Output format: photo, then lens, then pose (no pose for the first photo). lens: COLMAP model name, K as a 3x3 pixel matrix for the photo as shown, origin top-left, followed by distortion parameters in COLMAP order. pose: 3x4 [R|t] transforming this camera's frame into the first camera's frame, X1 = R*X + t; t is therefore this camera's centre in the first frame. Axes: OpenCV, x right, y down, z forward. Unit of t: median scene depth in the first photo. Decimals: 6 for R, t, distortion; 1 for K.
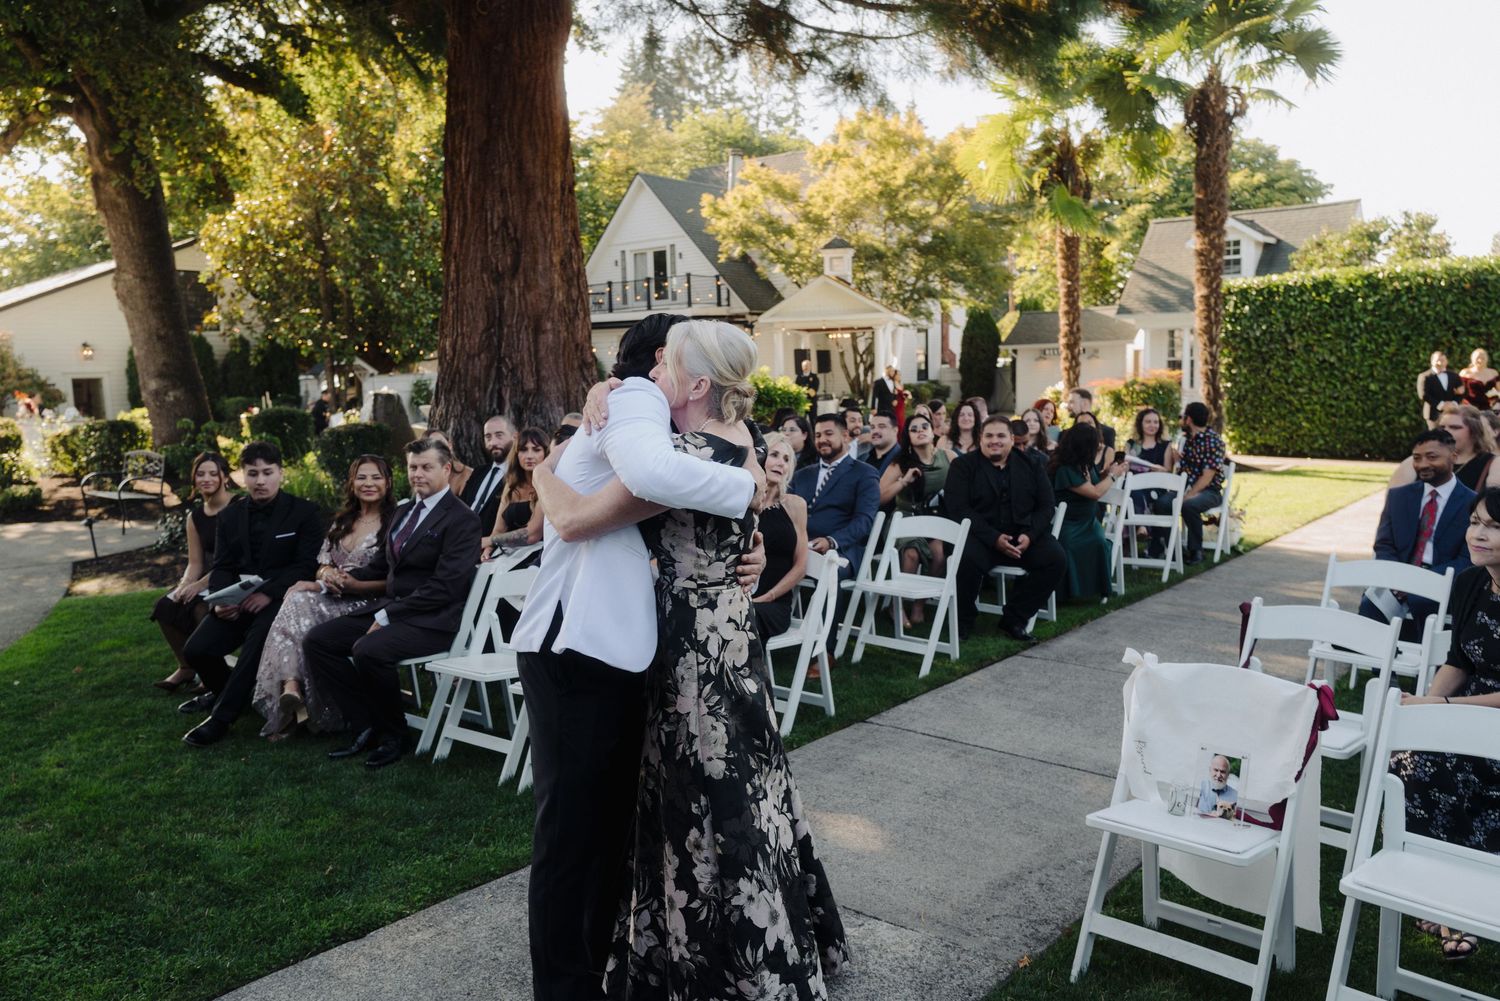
lens RADIAL K [[1145.6, 0, 750.7], [0, 1145.6, 500.7], [0, 0, 1]] dist [-0.029846, 0.048108]
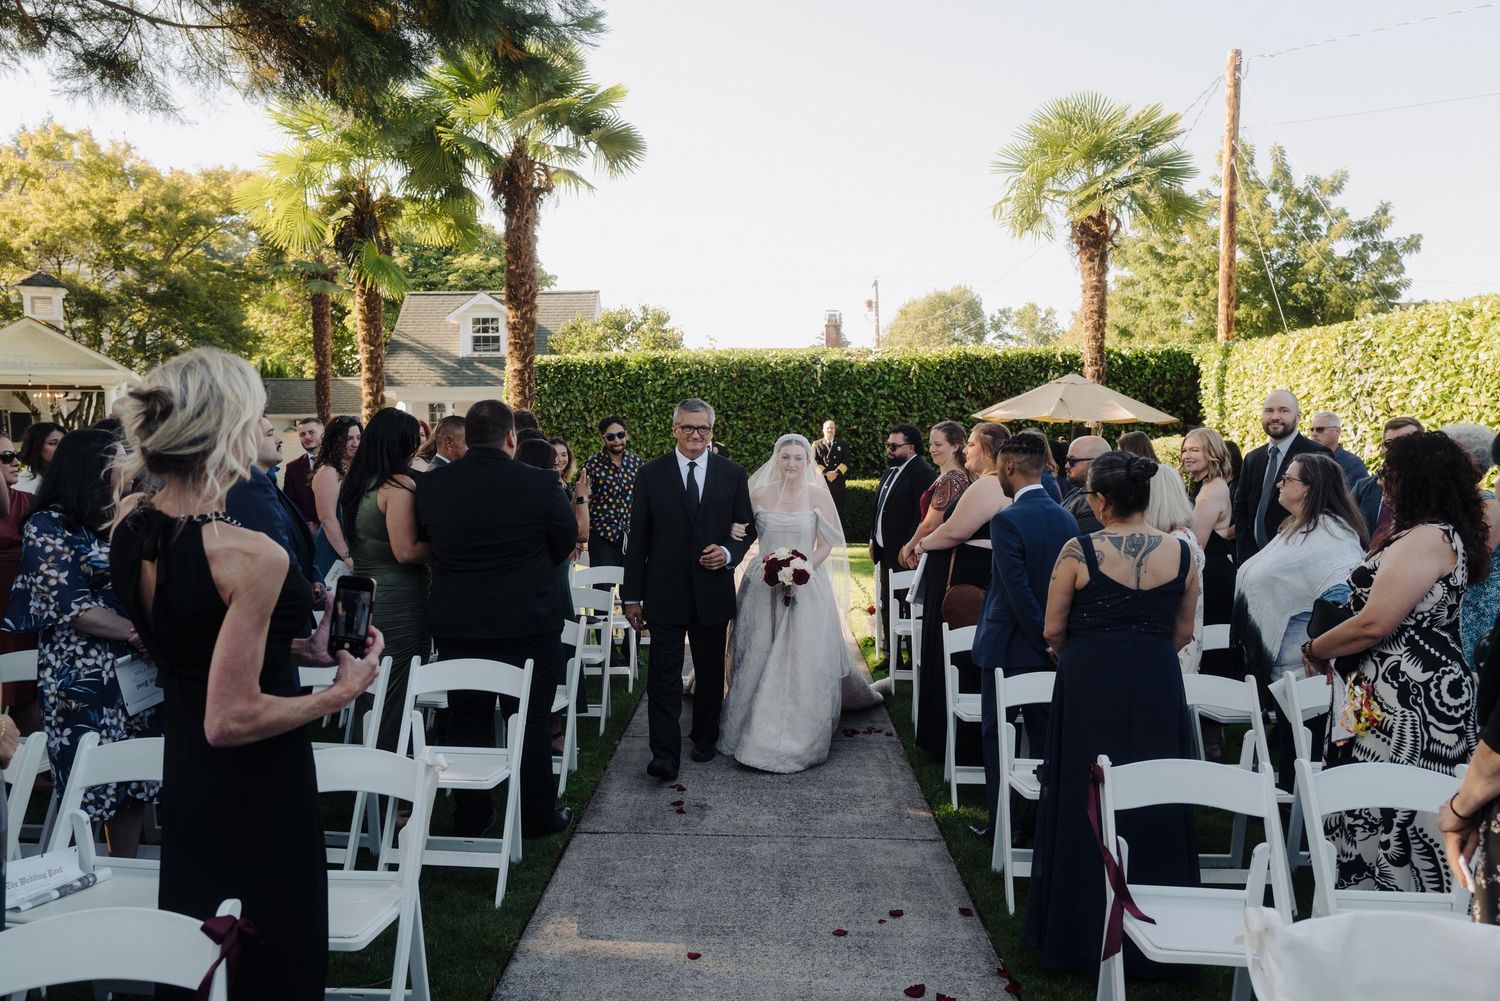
lens RADIAL K [[1129.8, 0, 750.0], [0, 1129.8, 500.5], [0, 0, 1]] dist [-0.032772, 0.052832]
pose [[0.779246, -0.014232, 0.626557, -0.035687], [0.053237, 0.997632, -0.043550, -0.011171], [-0.624454, 0.067292, 0.778158, 0.092799]]
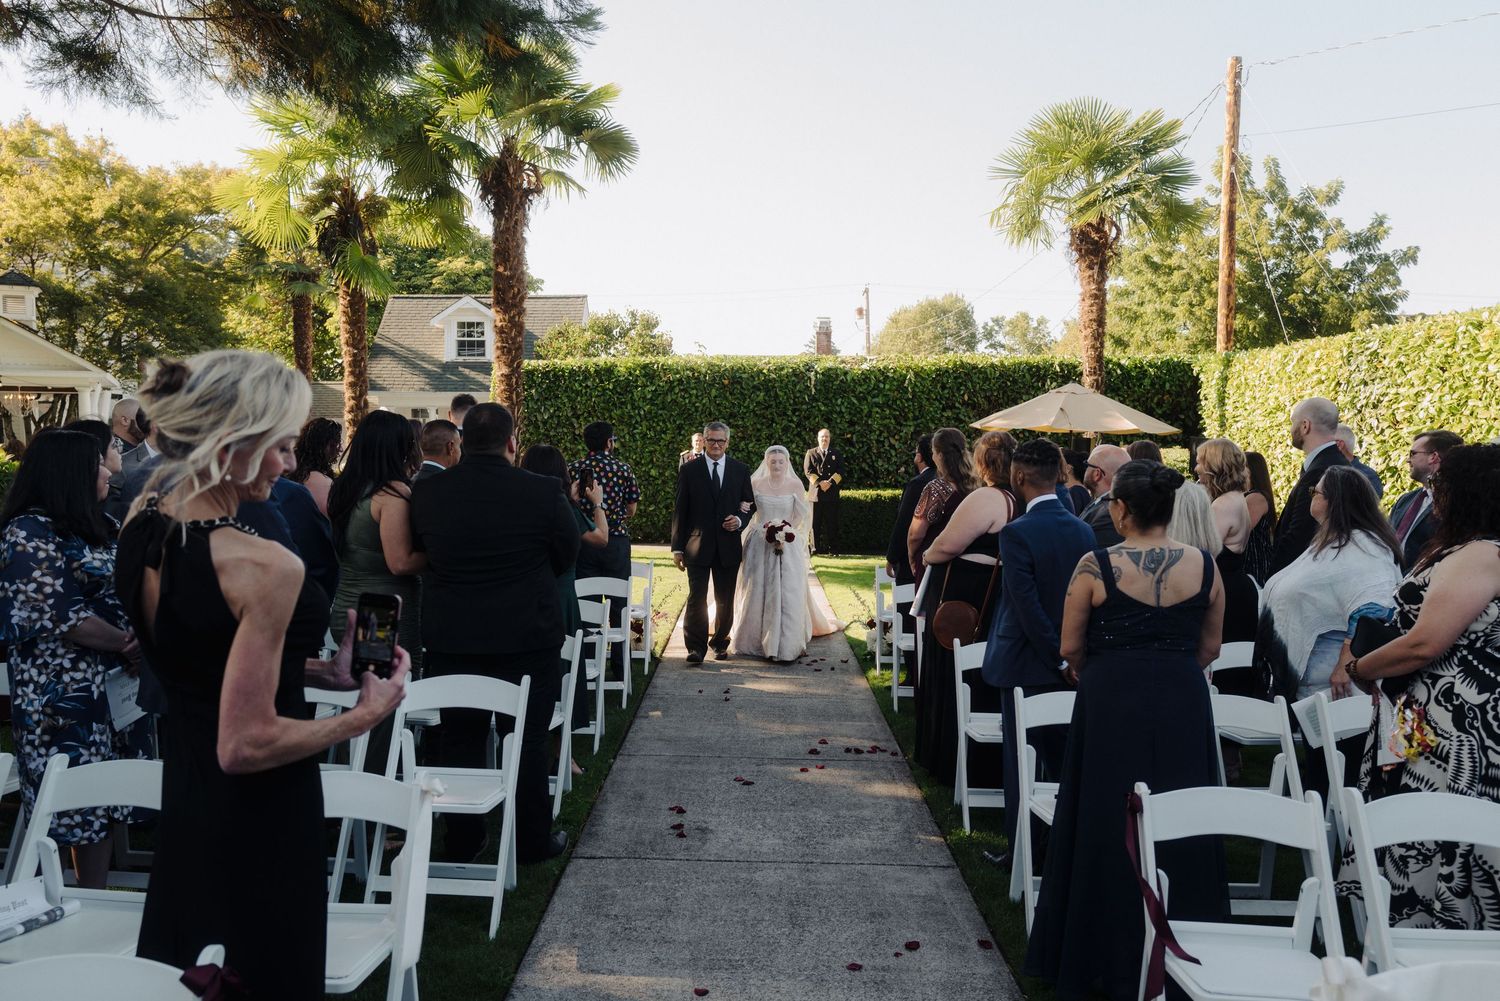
lens RADIAL K [[1145.6, 0, 750.7], [0, 1145.6, 500.7], [0, 0, 1]] dist [-0.029846, 0.048108]
pose [[0.771281, -0.003827, 0.636483, -0.034819], [0.047147, 0.997578, -0.051135, -0.011589], [-0.634746, 0.069448, 0.769593, 0.099150]]
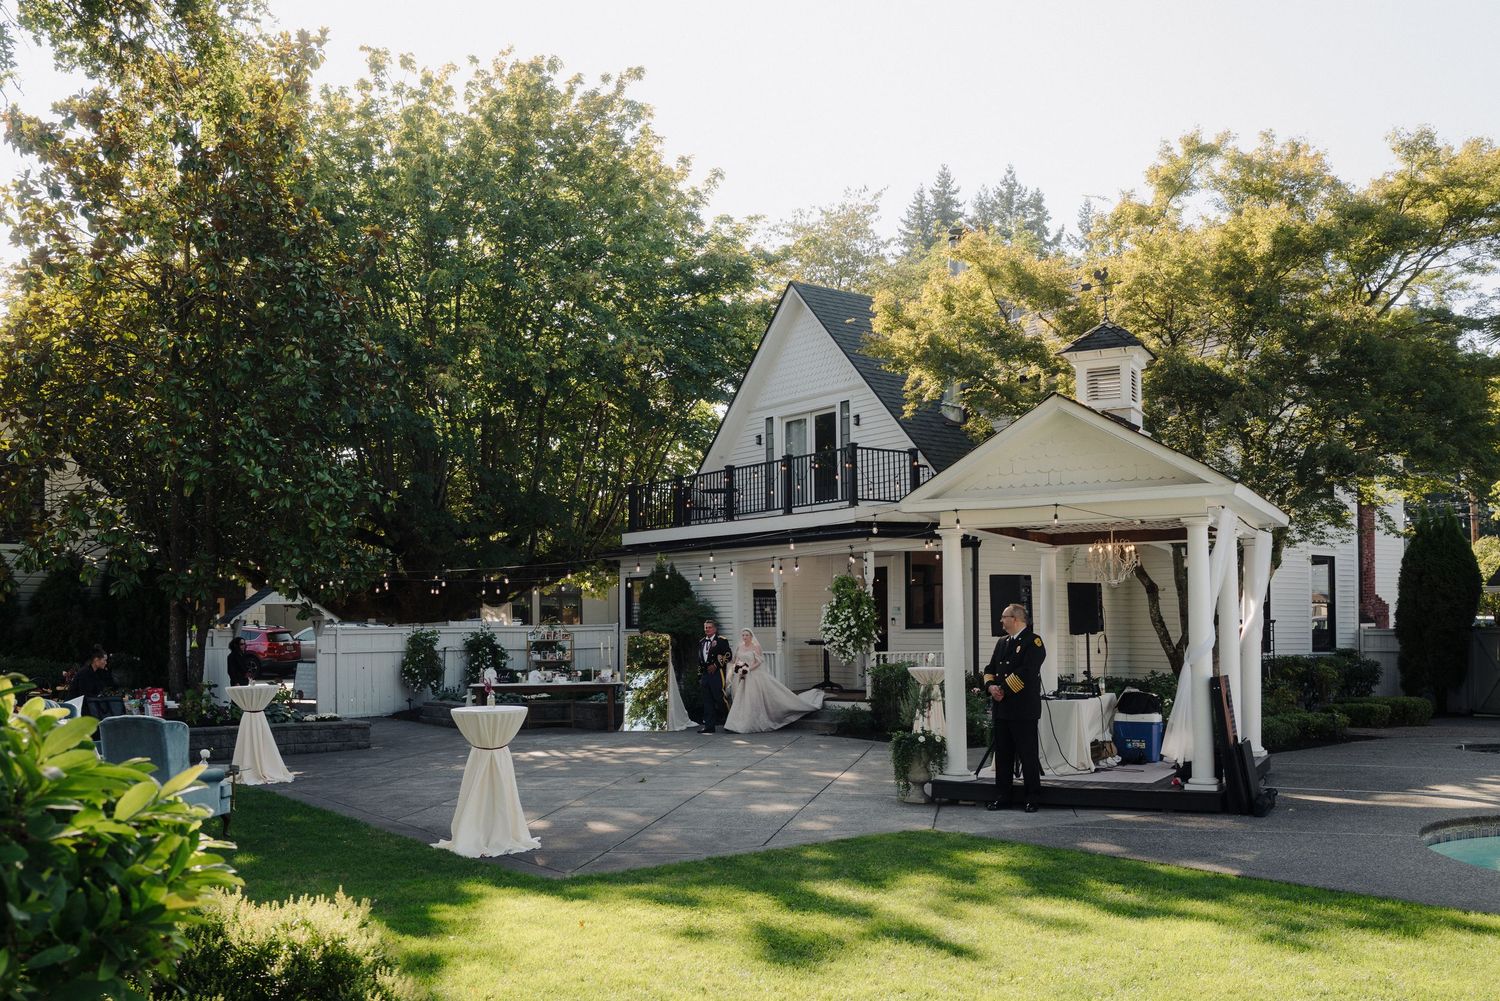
lens RADIAL K [[1382.1, 0, 748.0], [0, 1382.1, 613.2], [0, 0, 1]] dist [0.001386, -0.072731]
pose [[0.970300, 0.013625, -0.241520, 0.068407], [-0.043159, 0.992144, -0.117418, -0.052632], [0.238022, 0.124354, 0.963266, 0.469611]]
